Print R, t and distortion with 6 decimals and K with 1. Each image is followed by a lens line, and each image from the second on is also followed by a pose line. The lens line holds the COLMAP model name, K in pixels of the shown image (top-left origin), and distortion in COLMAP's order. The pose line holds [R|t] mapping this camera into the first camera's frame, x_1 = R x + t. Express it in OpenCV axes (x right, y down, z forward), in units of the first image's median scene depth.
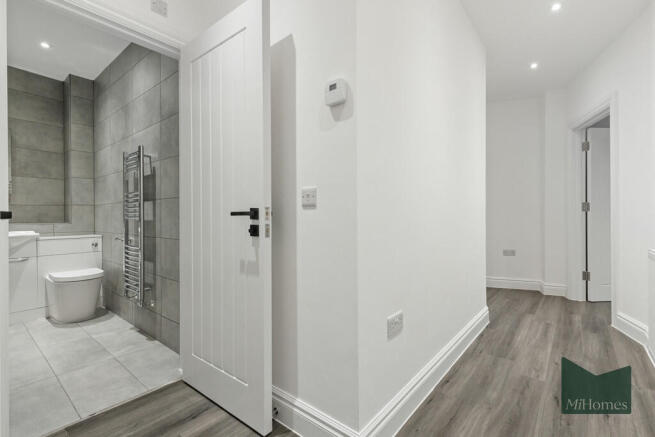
lens RADIAL K [[302.4, 0, 329.0], [0, 302.4, 215.3], [0, 0, 1]] dist [0.004511, 0.000509]
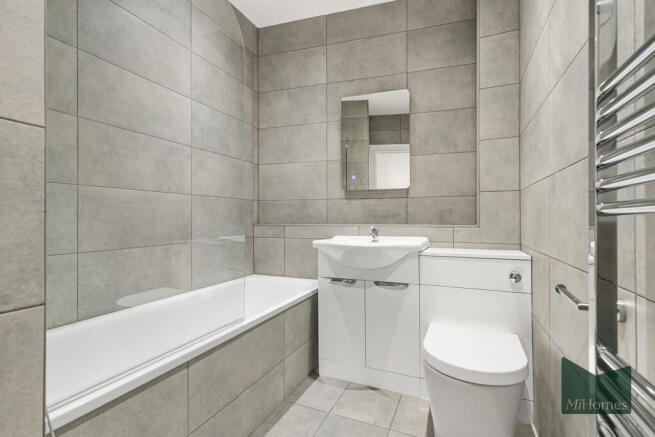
lens RADIAL K [[302.4, 0, 330.0], [0, 302.4, 217.3], [0, 0, 1]] dist [0.004511, 0.000509]
pose [[0.277256, -0.001892, -0.960794, -0.410070], [-0.003496, 0.999989, -0.002978, 0.012543], [0.960790, 0.004185, 0.277246, 0.598669]]
